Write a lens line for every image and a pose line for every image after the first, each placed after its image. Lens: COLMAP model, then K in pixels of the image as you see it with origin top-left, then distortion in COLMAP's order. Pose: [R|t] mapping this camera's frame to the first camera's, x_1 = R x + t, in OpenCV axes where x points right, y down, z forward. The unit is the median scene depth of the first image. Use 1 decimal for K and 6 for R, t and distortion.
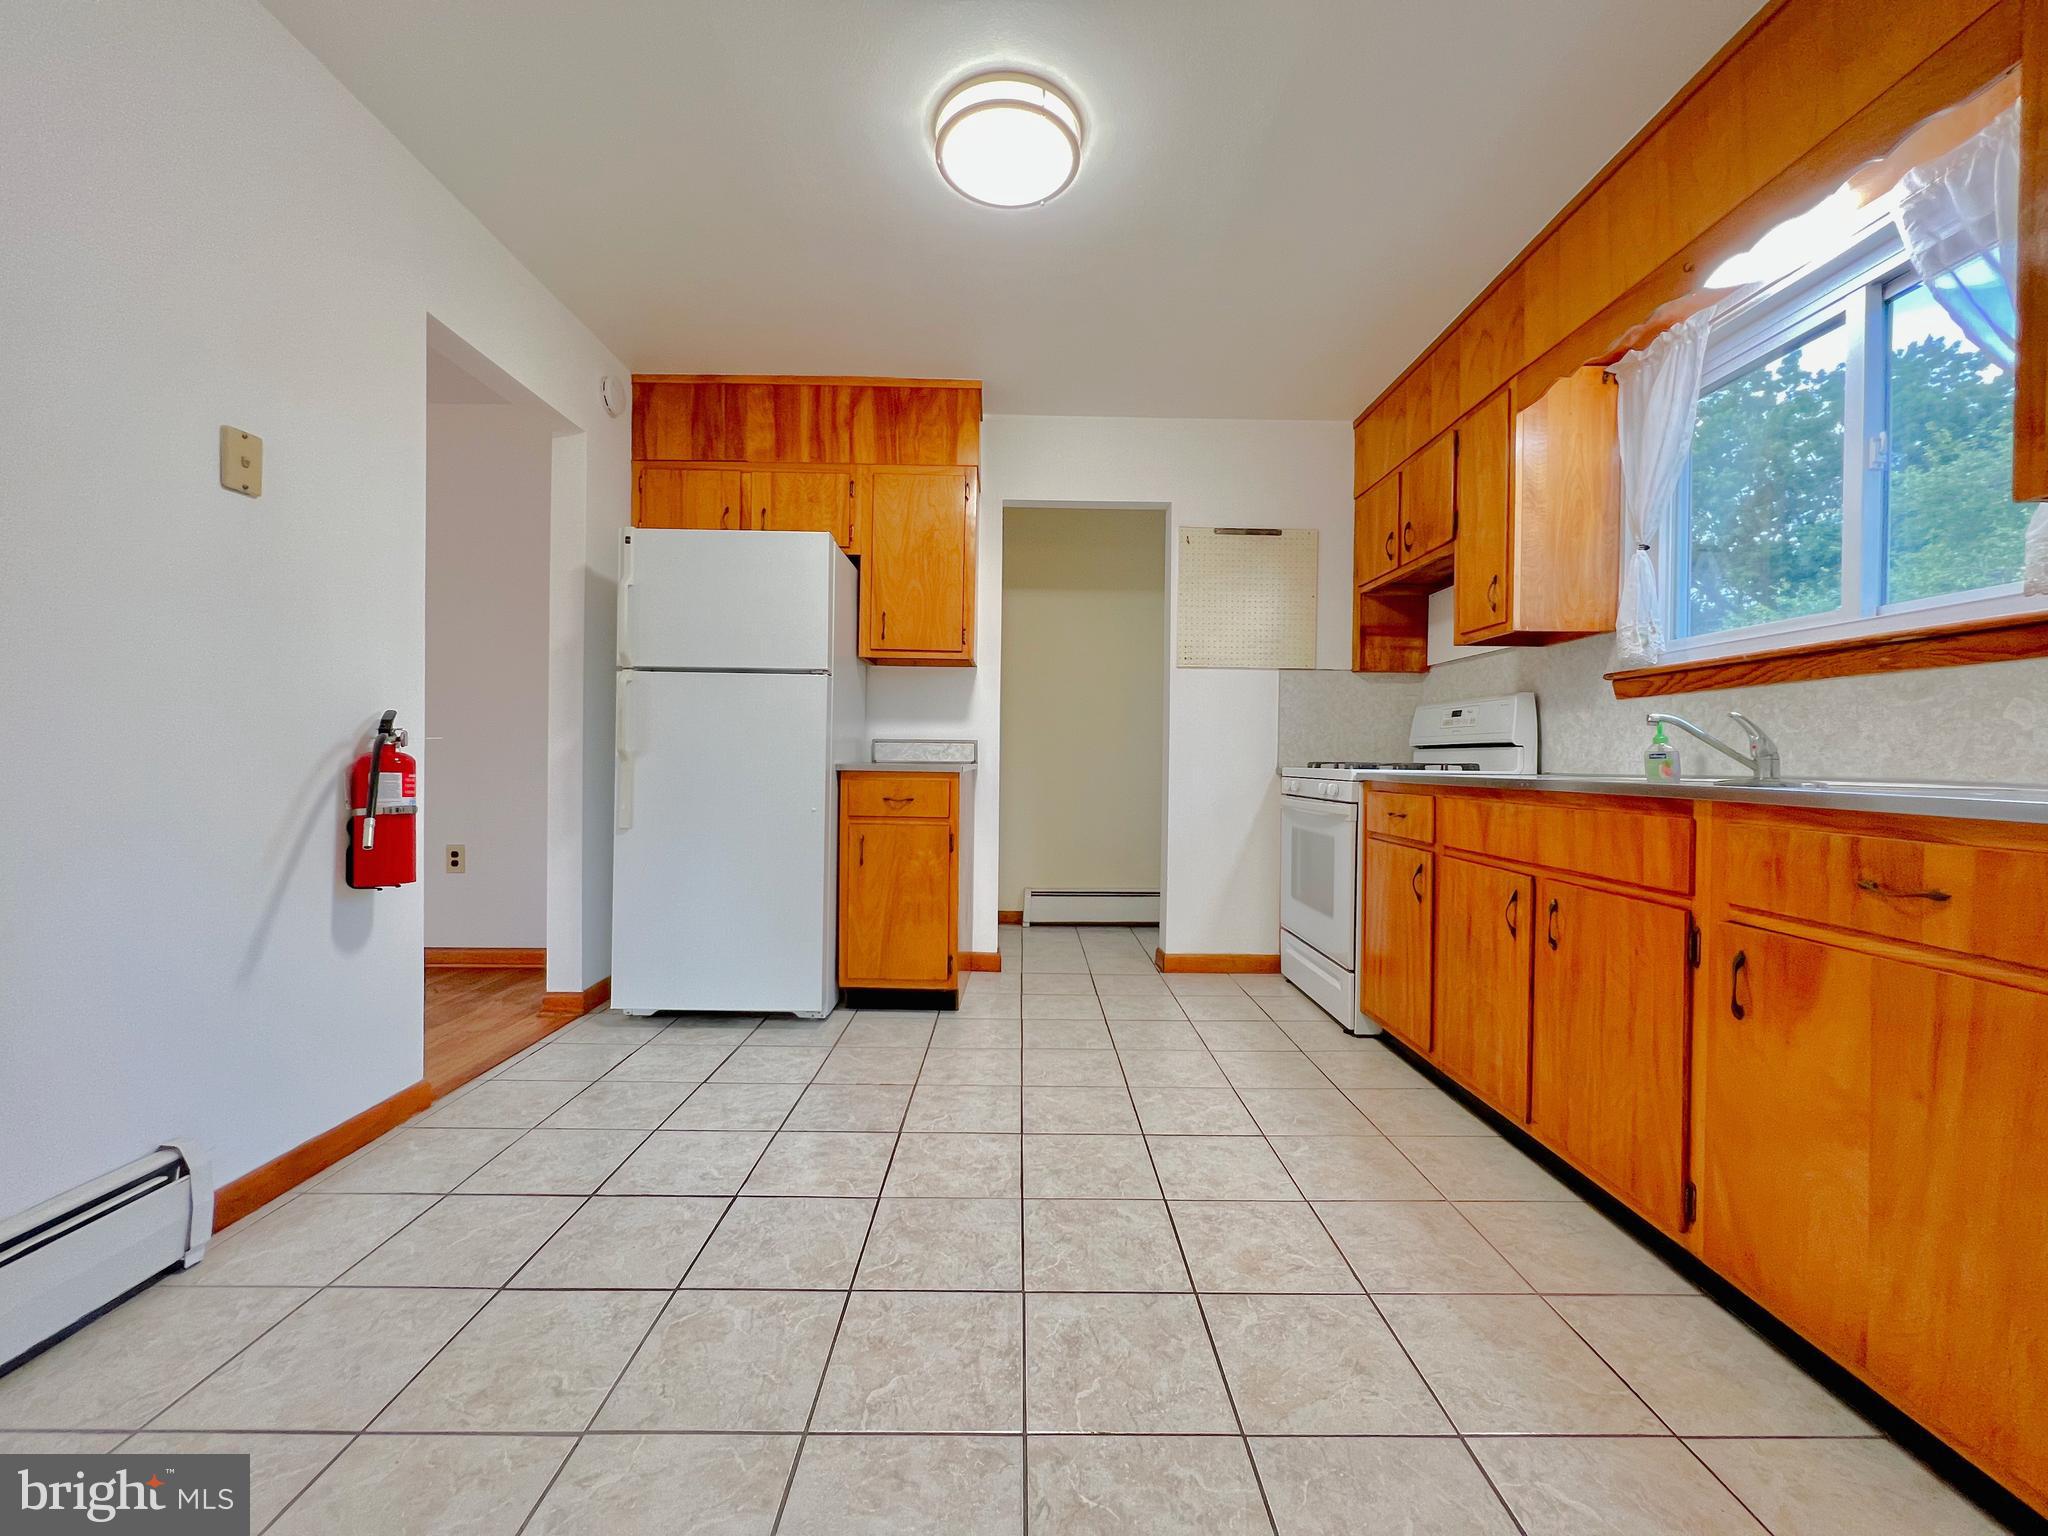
lens RADIAL K [[814.3, 0, 1024.0], [0, 814.3, 768.0], [0, 0, 1]] dist [-0.001605, 0.000371]
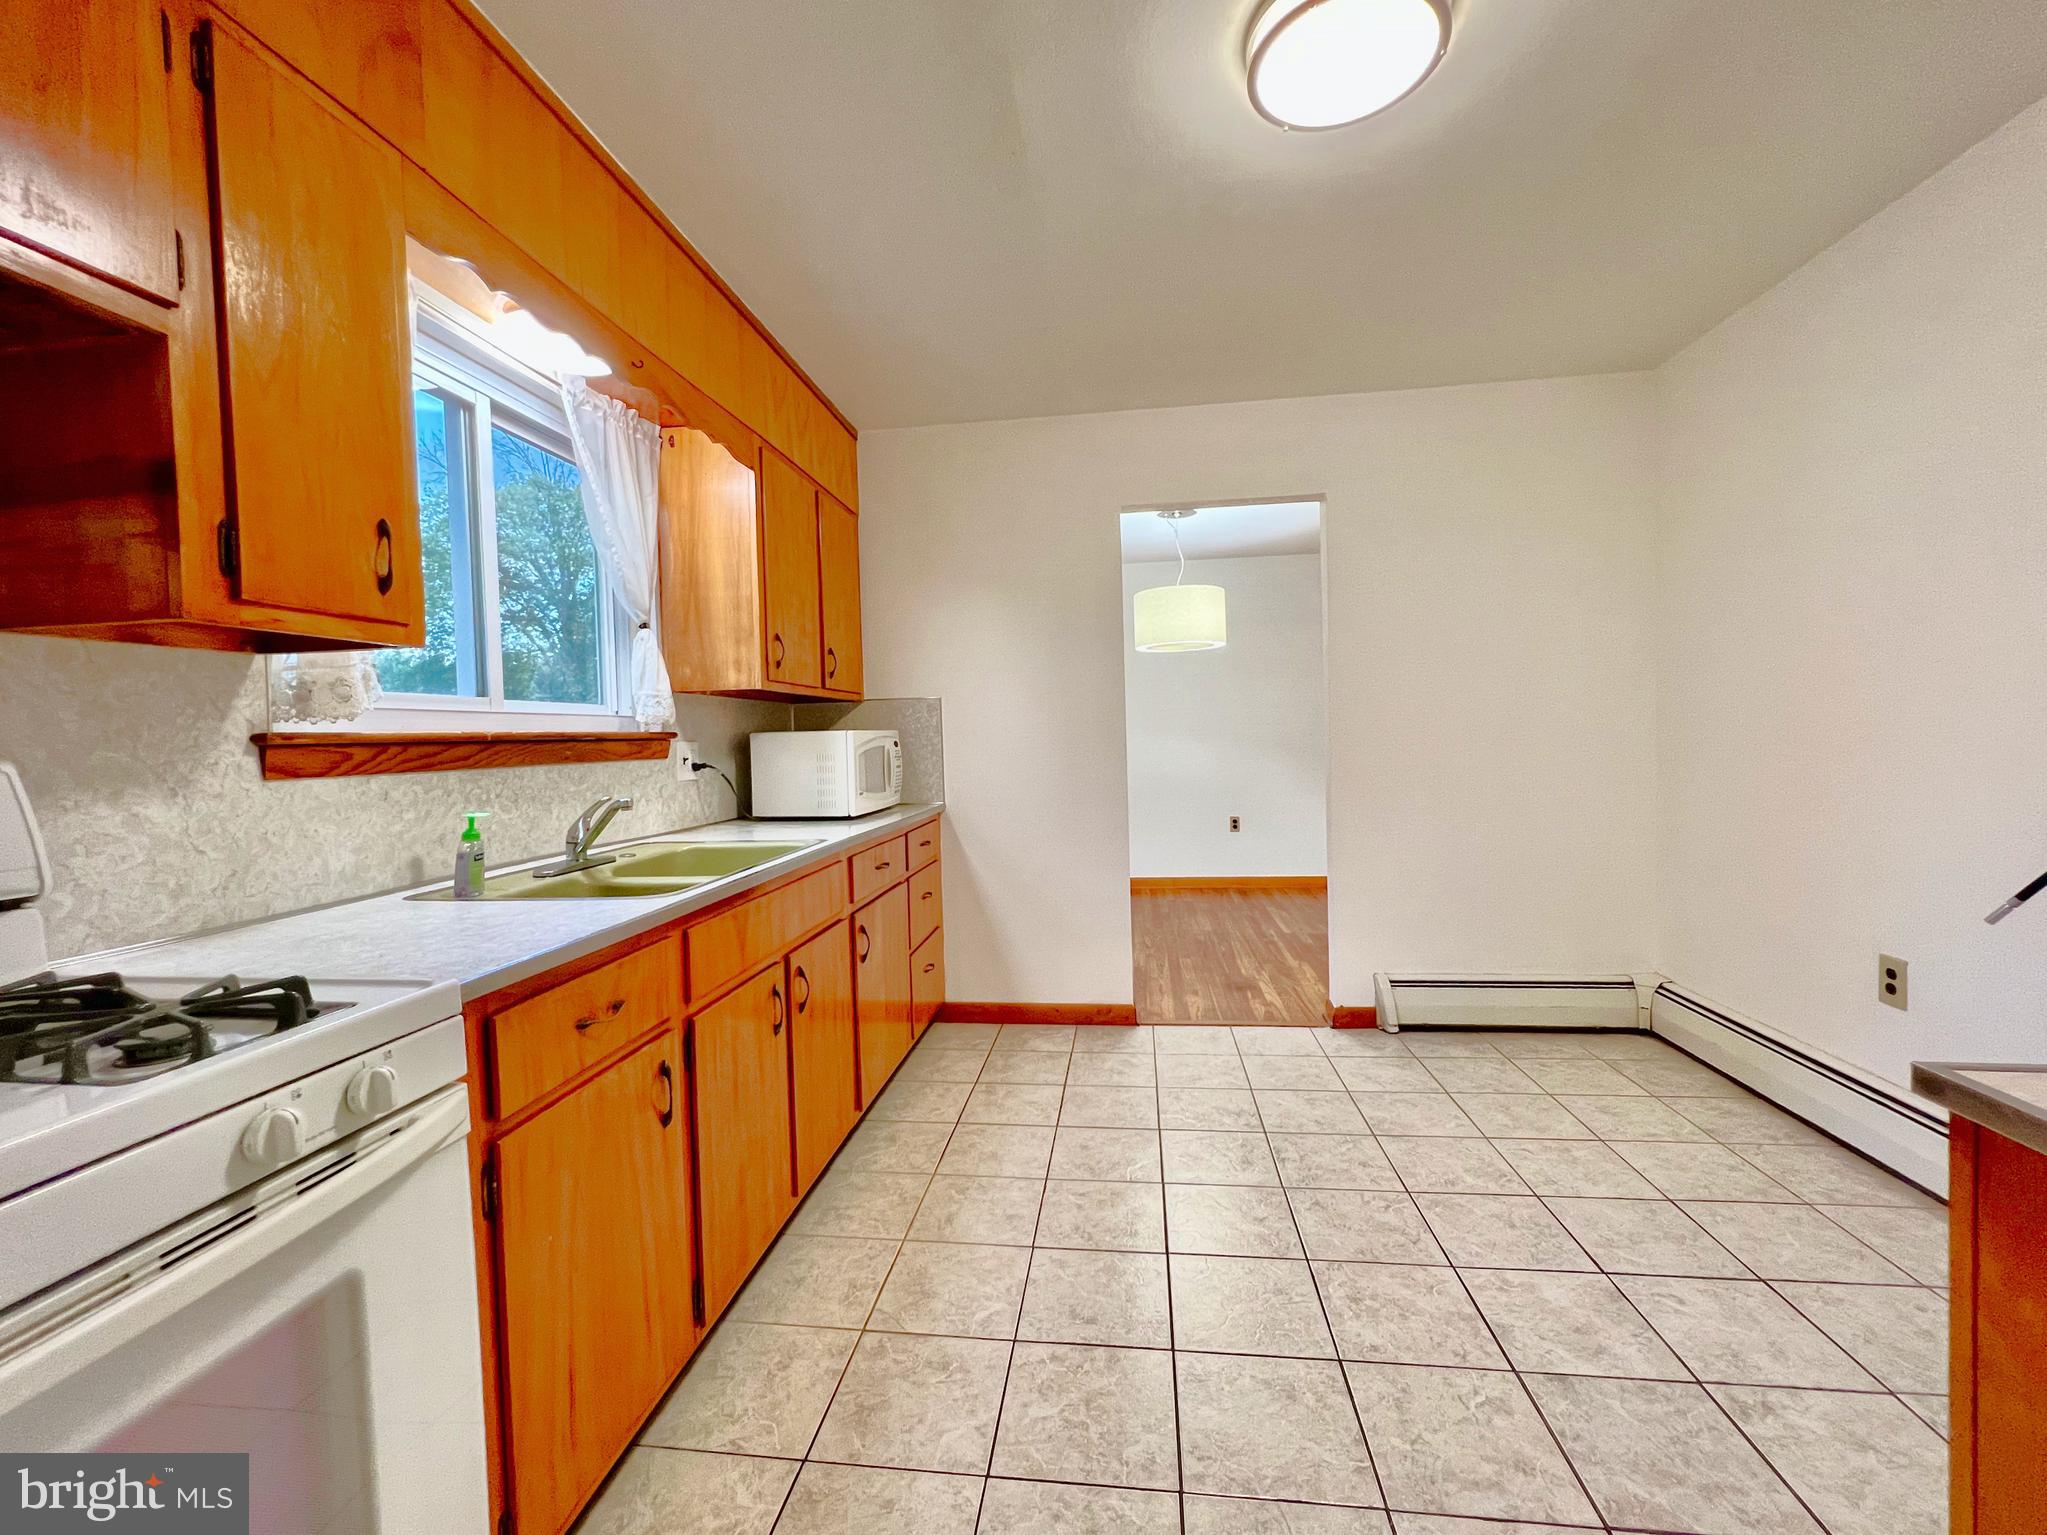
lens RADIAL K [[861.4, 0, 1023.5], [0, 861.4, 767.5], [0, 0, 1]] dist [-0.000129, 0.000301]
pose [[-0.990910, 0.011949, 0.133996, 0.154835], [0.018645, 0.998633, 0.048829, -0.119820], [-0.133229, 0.050884, -0.989778, 1.619554]]
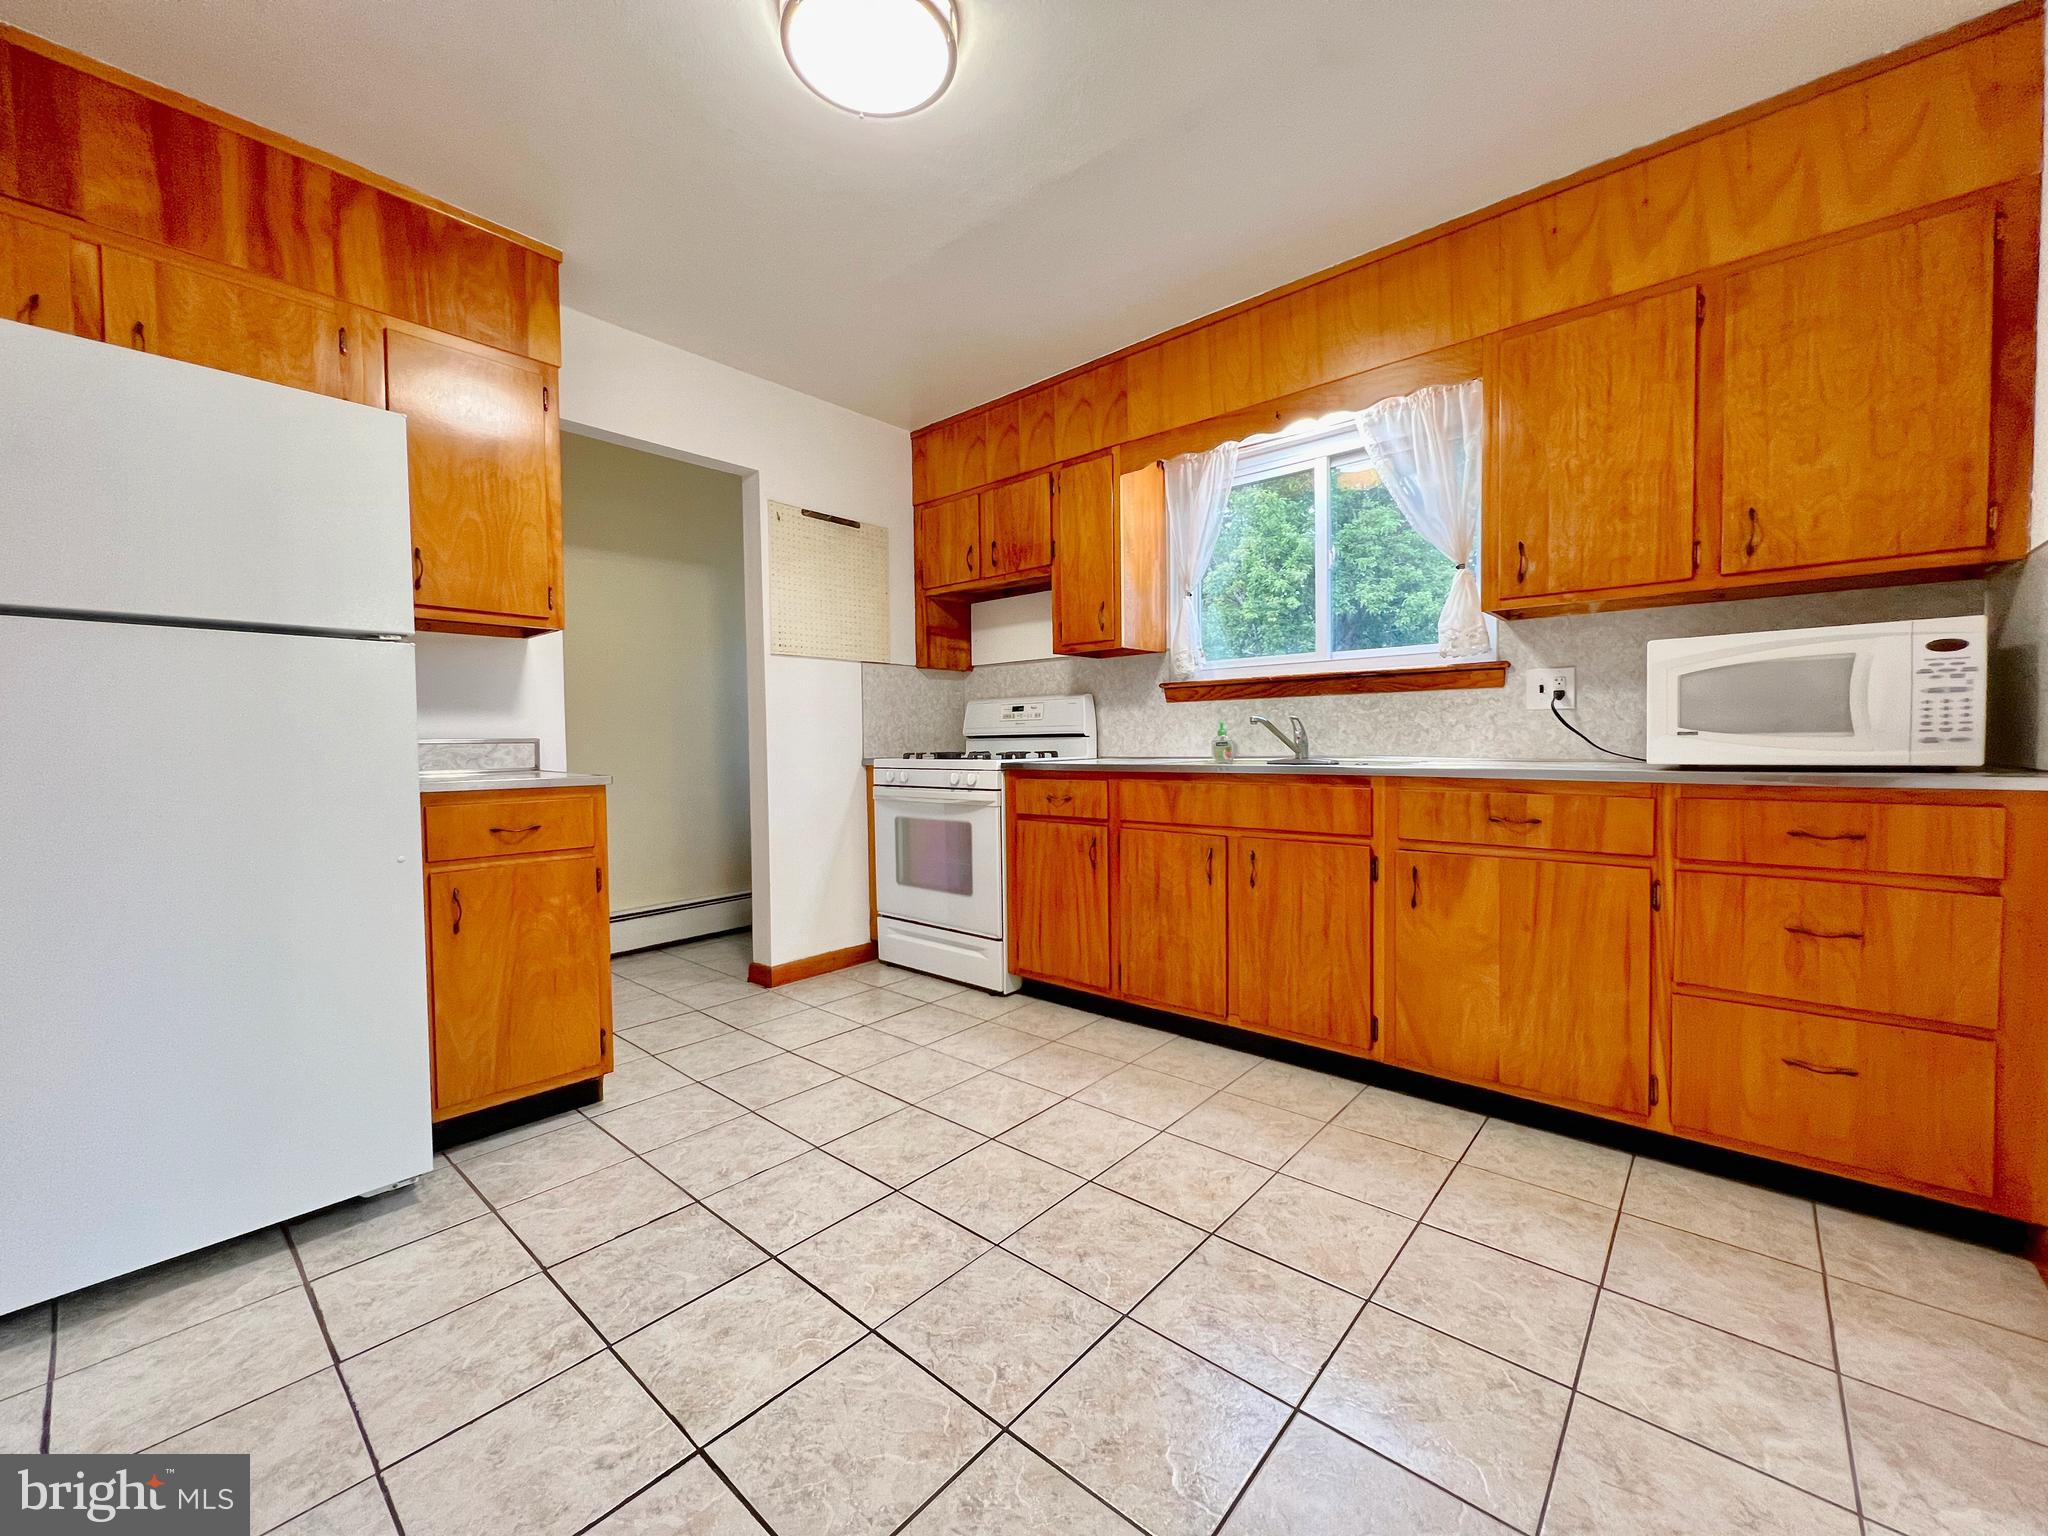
lens RADIAL K [[814.3, 0, 1024.0], [0, 814.3, 768.0], [0, 0, 1]] dist [-0.001605, 0.000371]
pose [[0.667365, -0.047324, 0.743226, -0.494539], [0.030158, 0.998878, 0.036522, -0.033261], [-0.744120, -0.001960, 0.668043, 0.279707]]
